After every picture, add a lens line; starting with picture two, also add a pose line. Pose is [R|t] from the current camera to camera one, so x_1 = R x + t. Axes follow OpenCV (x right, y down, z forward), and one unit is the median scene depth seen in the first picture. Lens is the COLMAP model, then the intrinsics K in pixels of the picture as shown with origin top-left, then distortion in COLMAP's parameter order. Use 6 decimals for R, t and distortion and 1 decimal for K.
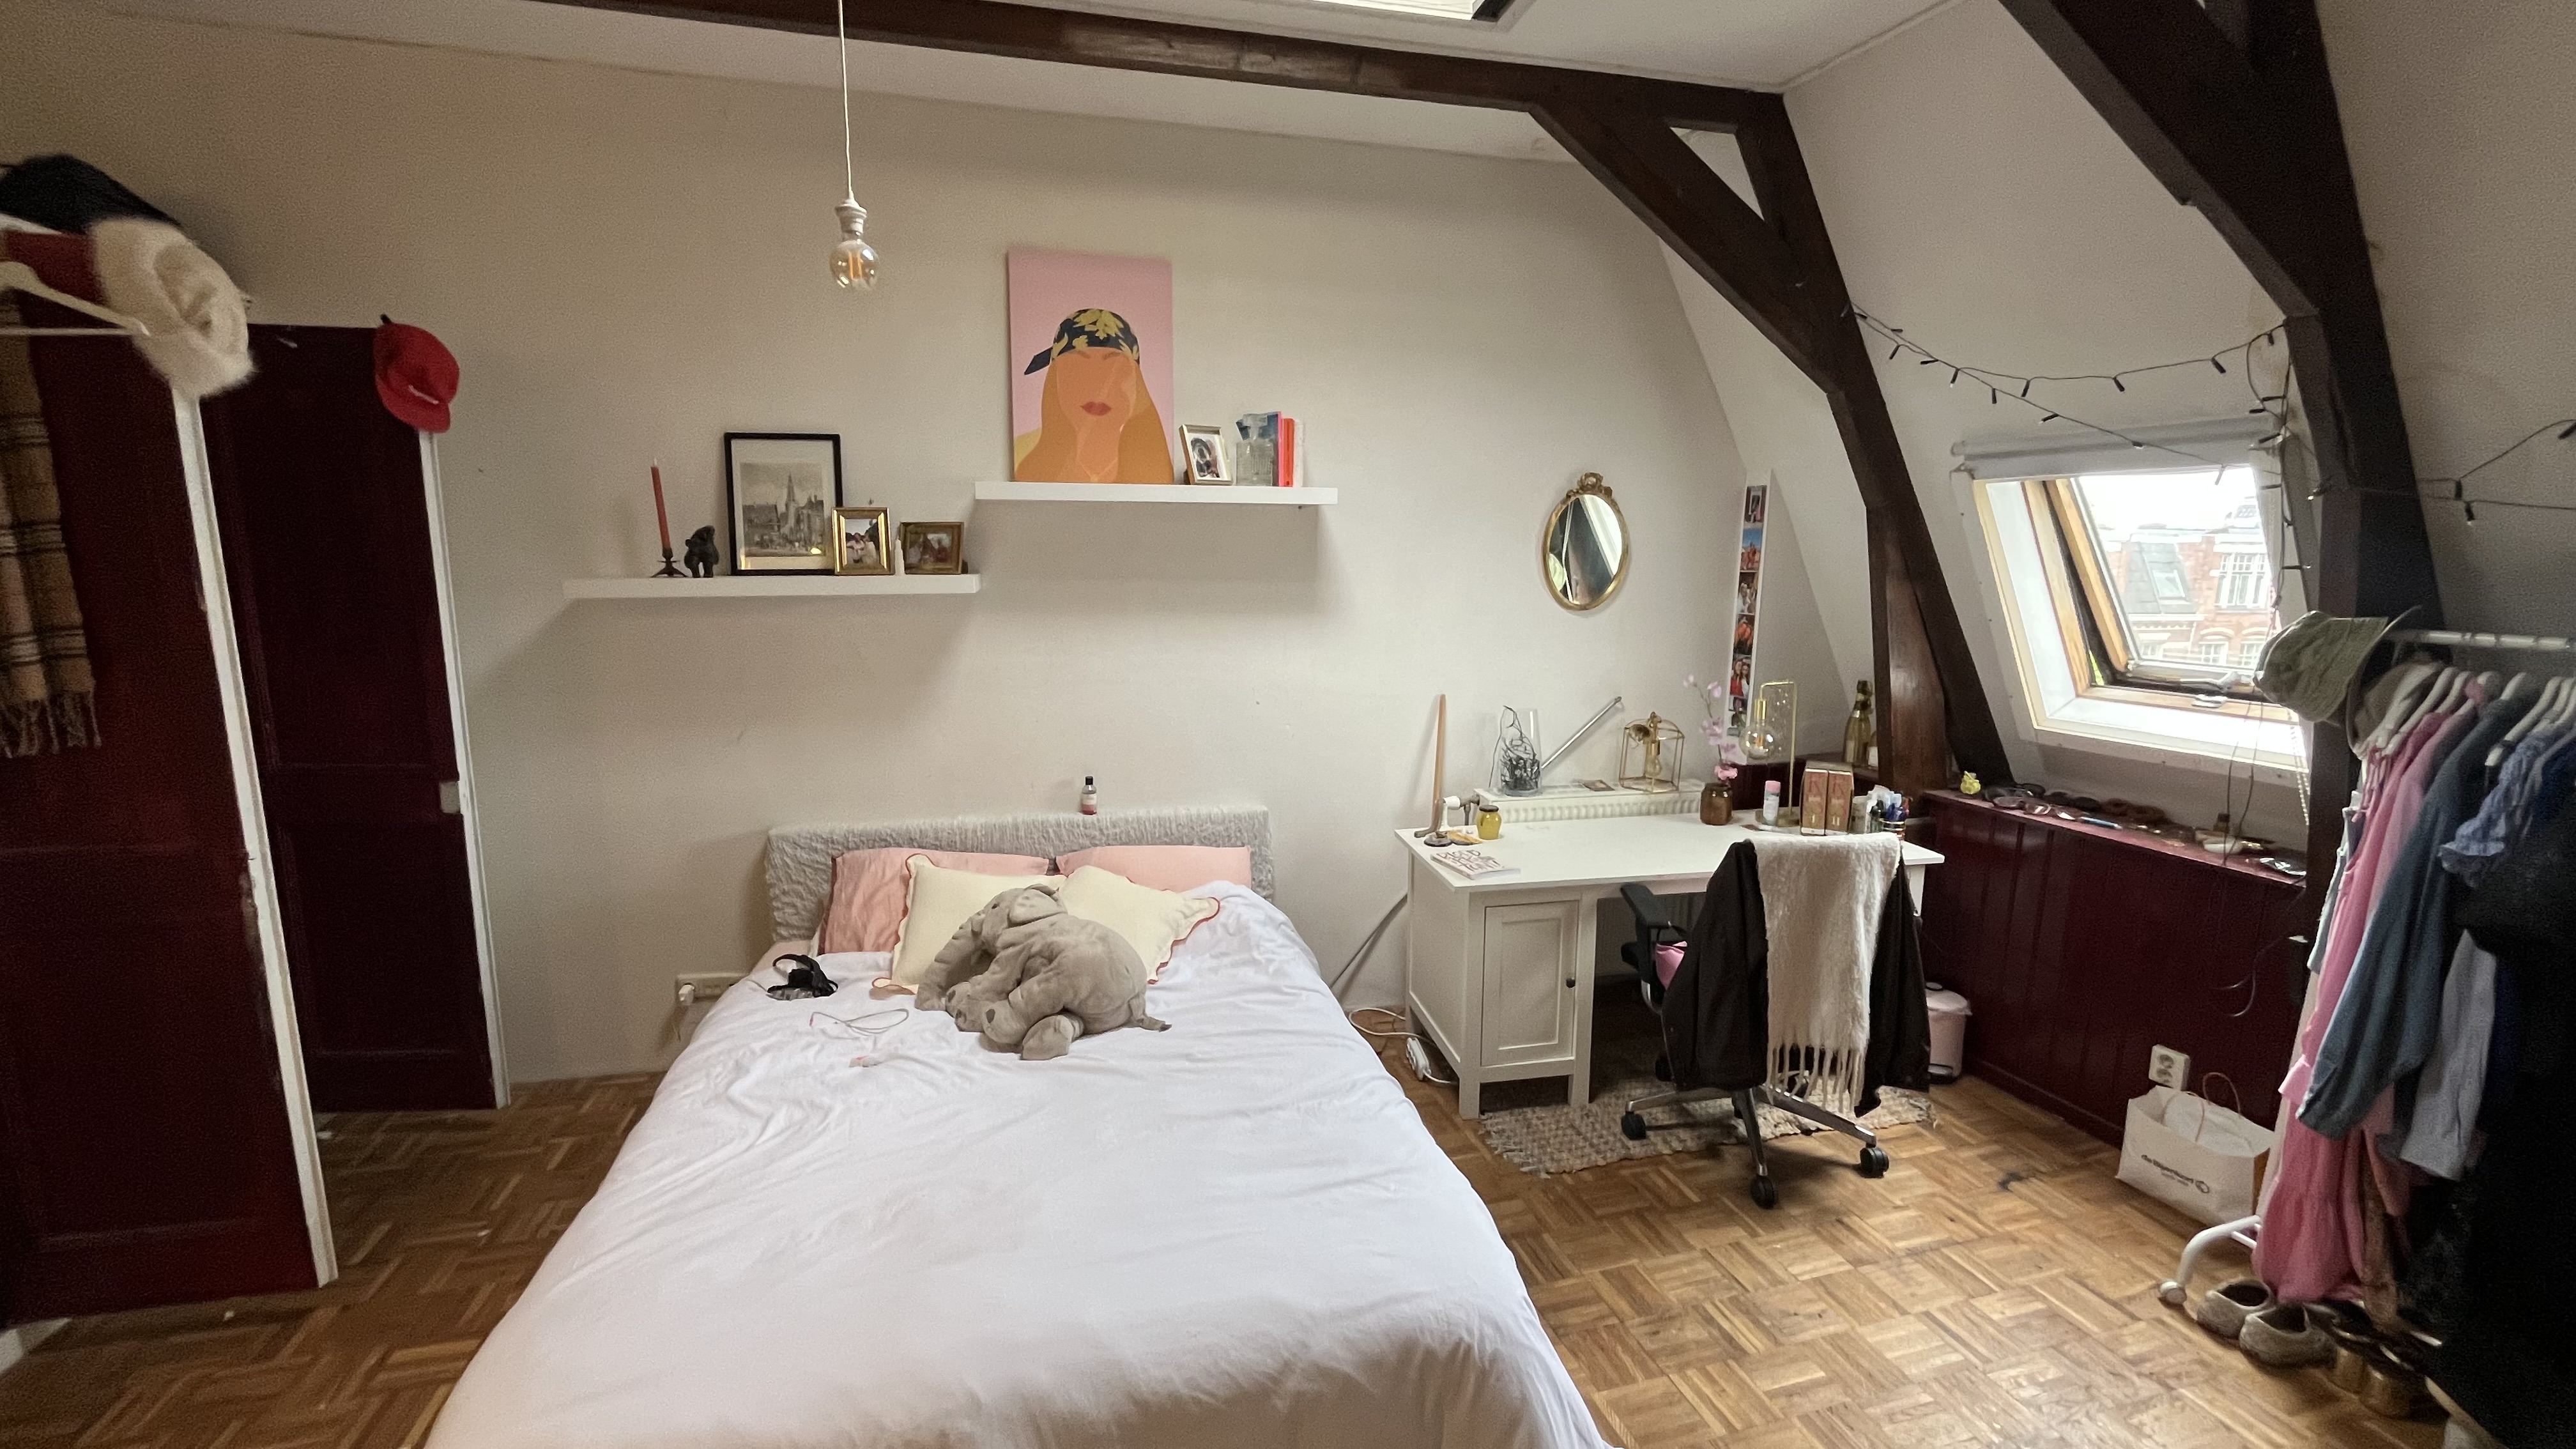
lens RADIAL K [[1044.7, 0, 1280.4], [0, 1044.7, 726.6], [0, 0, 1]] dist [-0.002235, -0.000017]
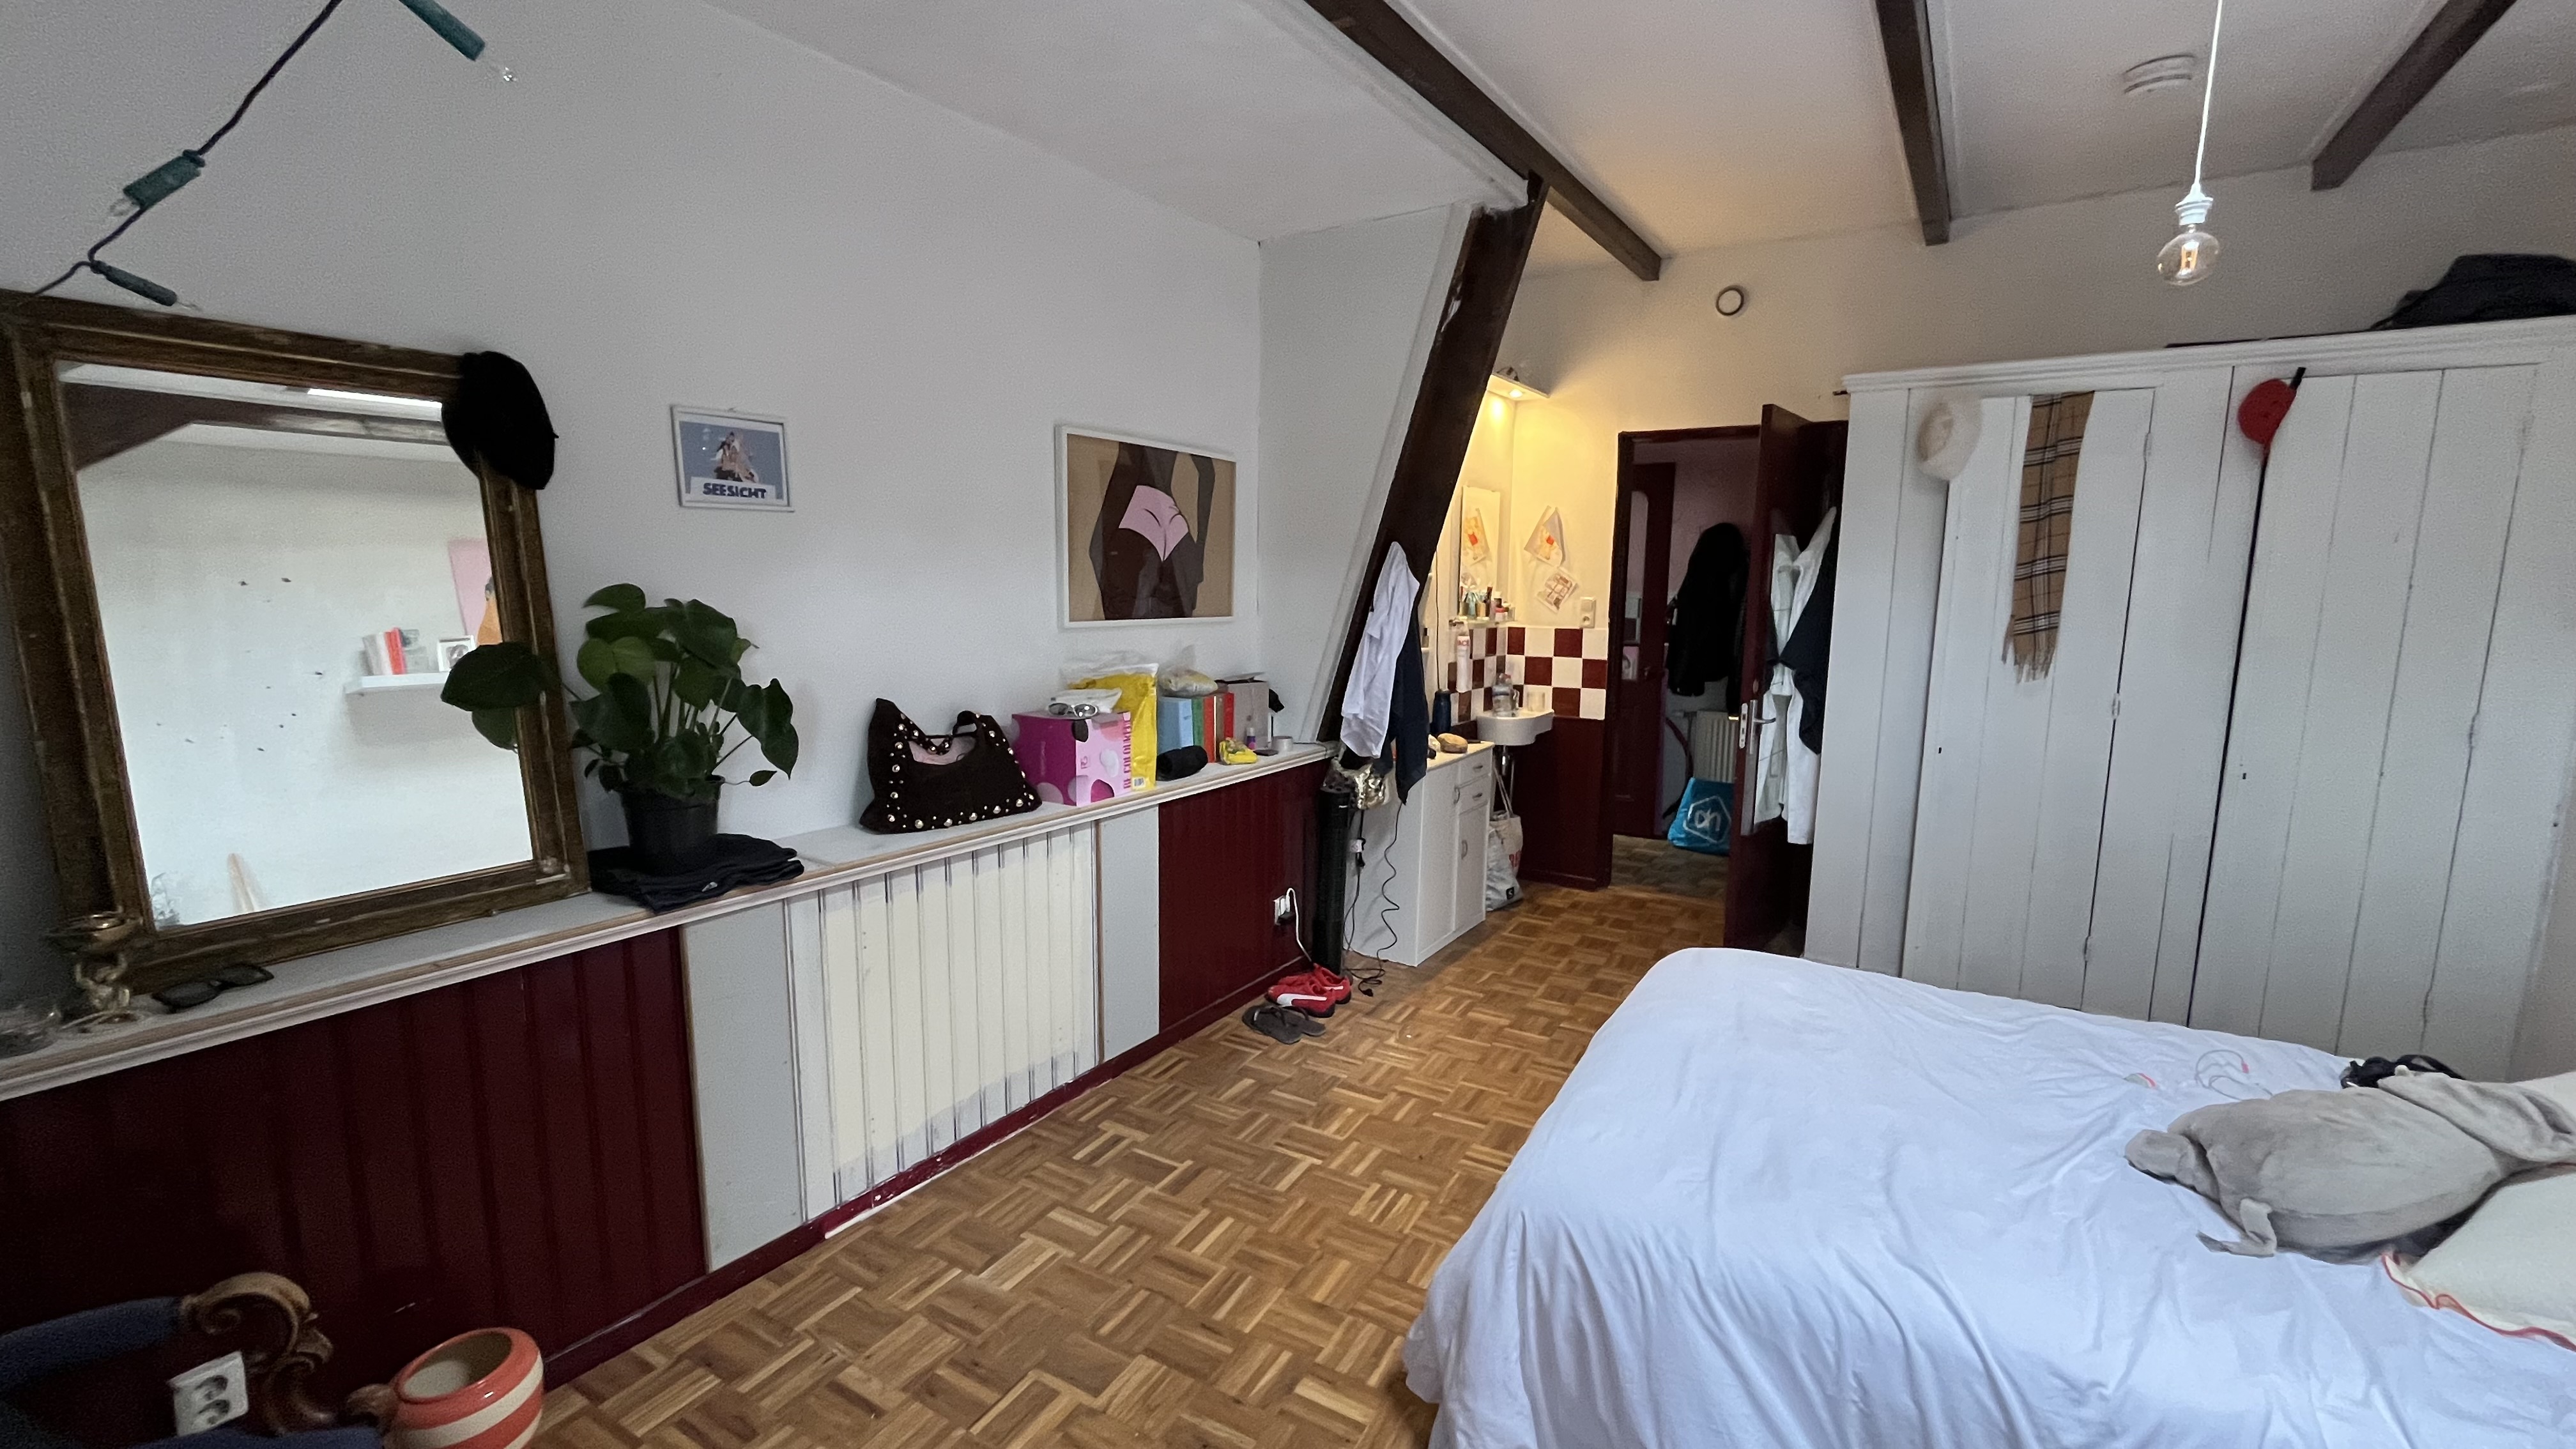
lens RADIAL K [[1044.7, 0, 1281.6], [0, 1044.7, 725.6], [0, 0, 1]] dist [-0.002235, -0.000017]
pose [[-0.712145, 0.082508, -0.697167, 0.634528], [-0.133072, 0.959201, 0.249450, -0.097941], [0.689305, 0.270418, -0.672111, 0.803613]]
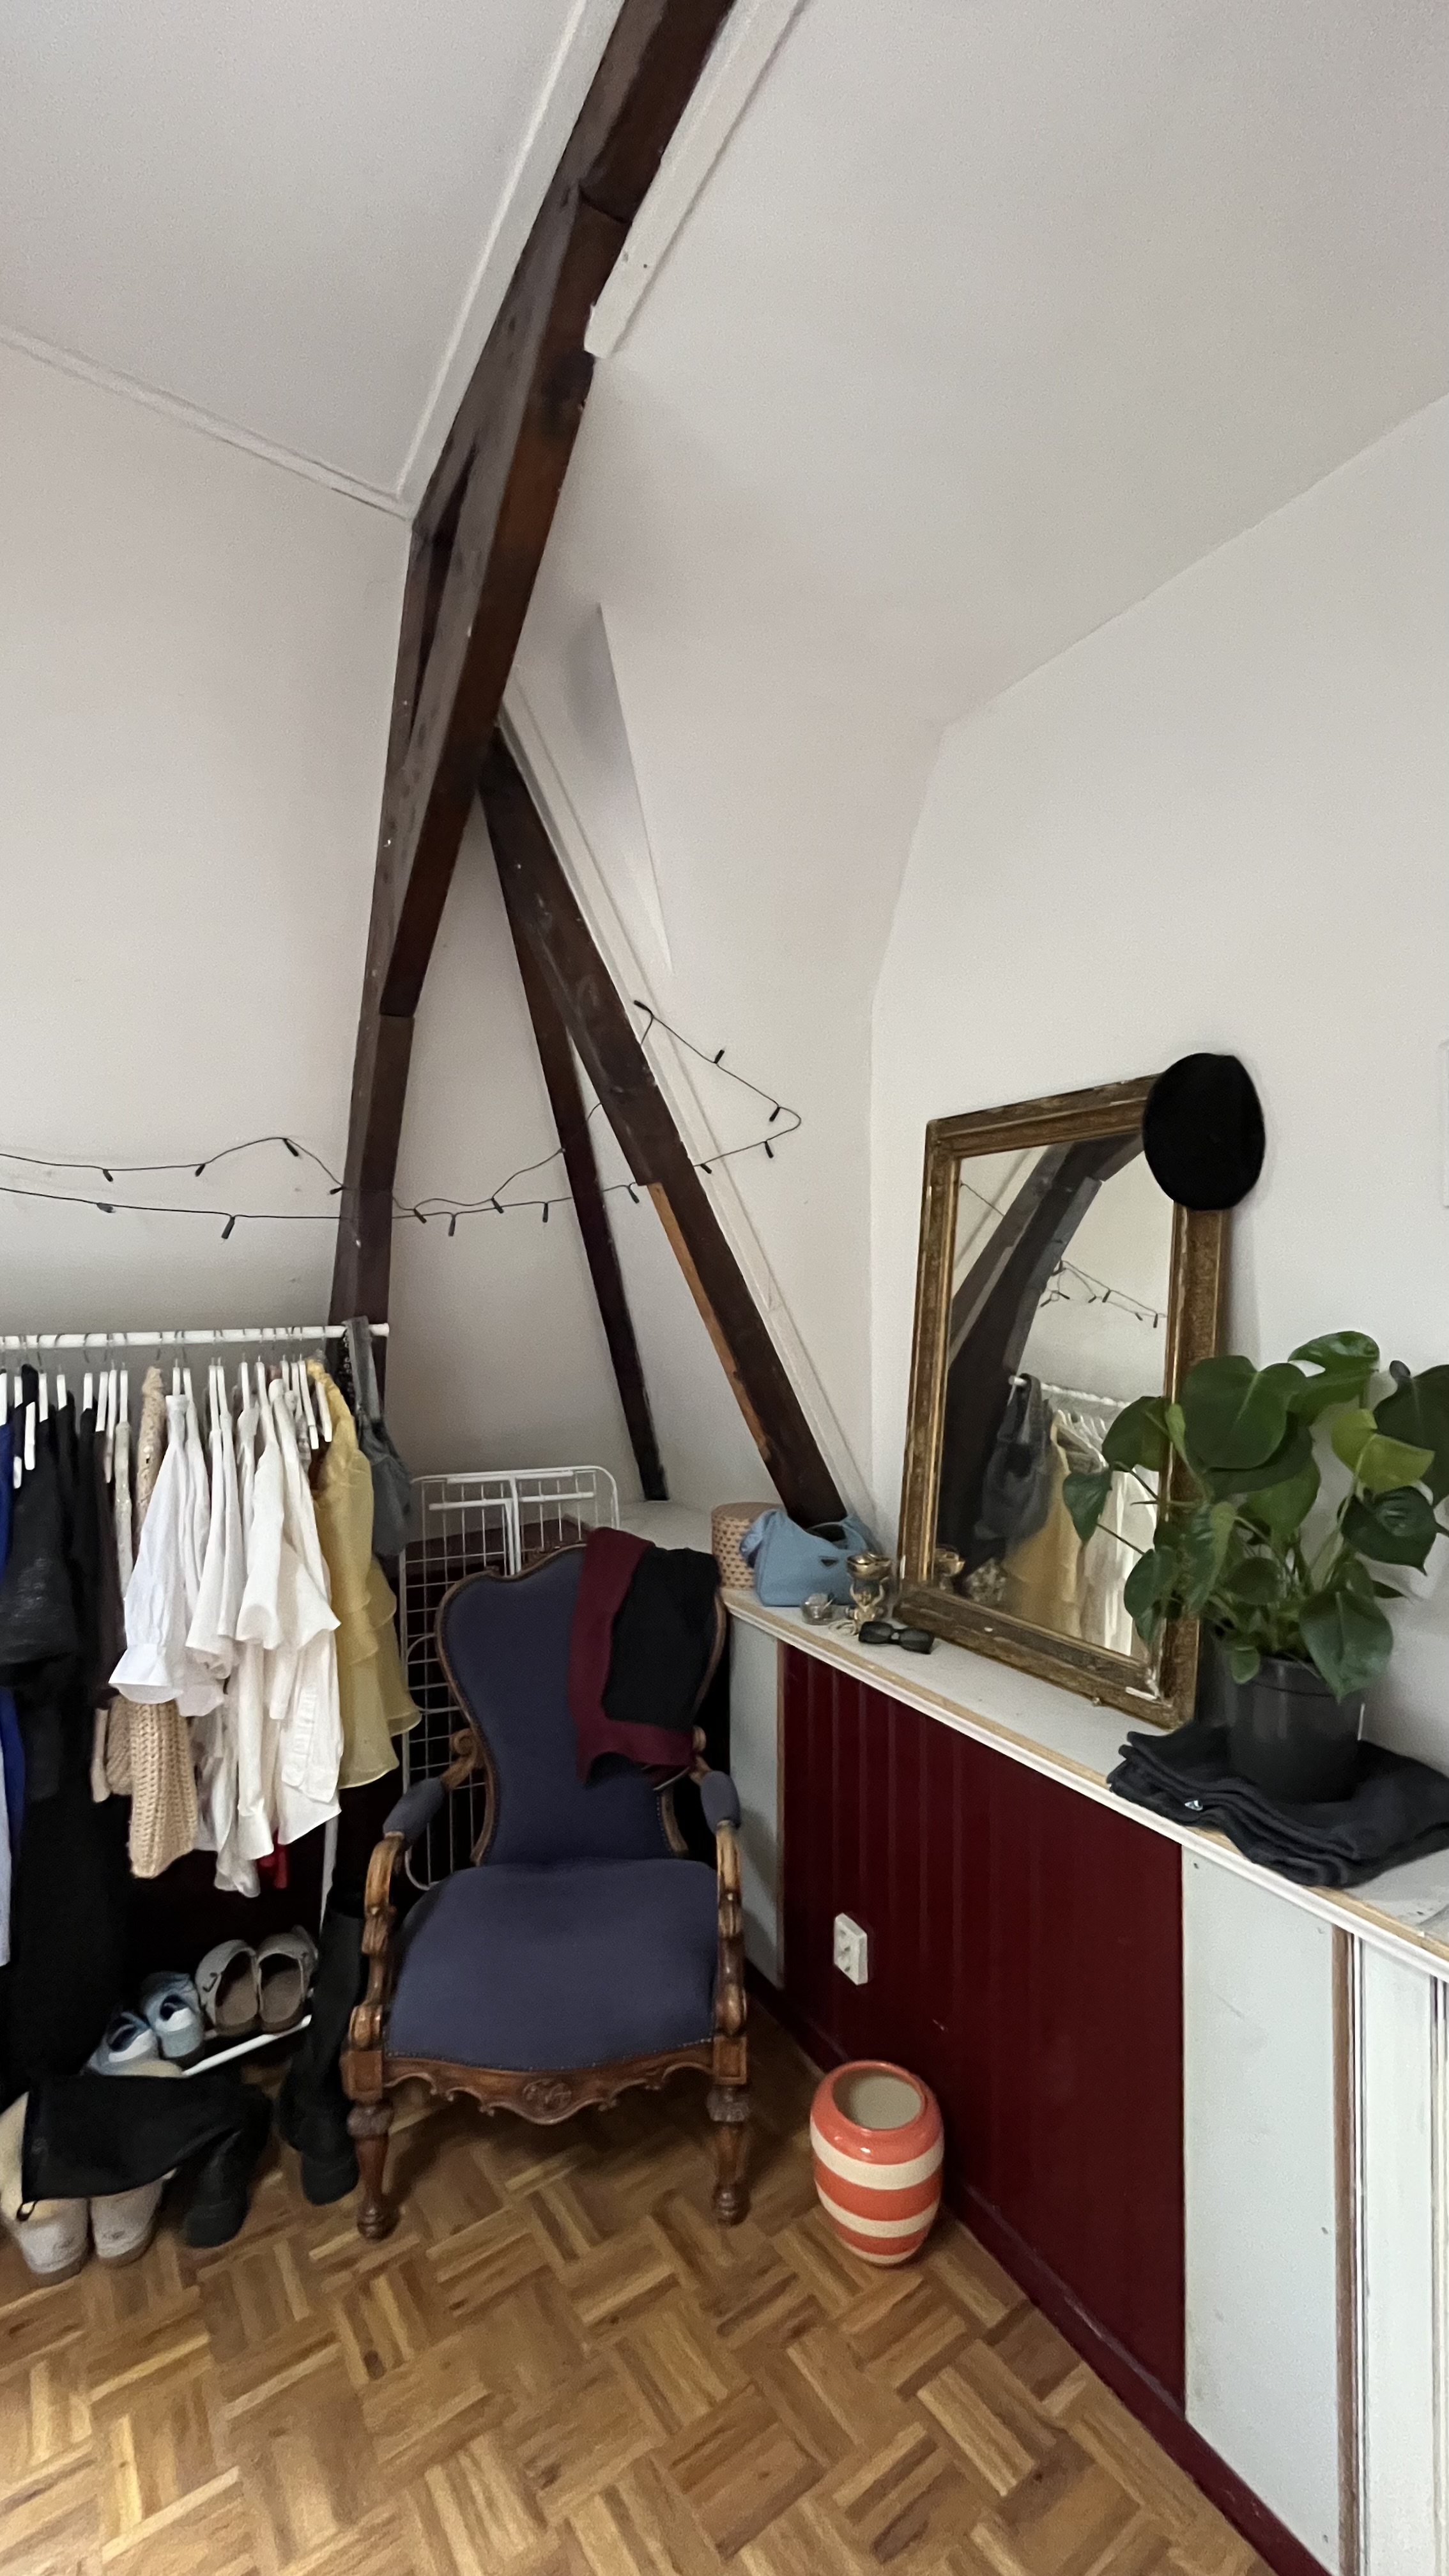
lens RADIAL K [[1044.7, 0, 725.7], [0, 1044.7, 1279.2], [0, 0, 1]] dist [-0.002235, -0.000017]
pose [[-0.332103, -0.000364, 0.943243, 0.070669], [0.158224, 0.985809, 0.056089, -0.047480], [-0.929878, 0.167871, -0.327333, 0.391112]]
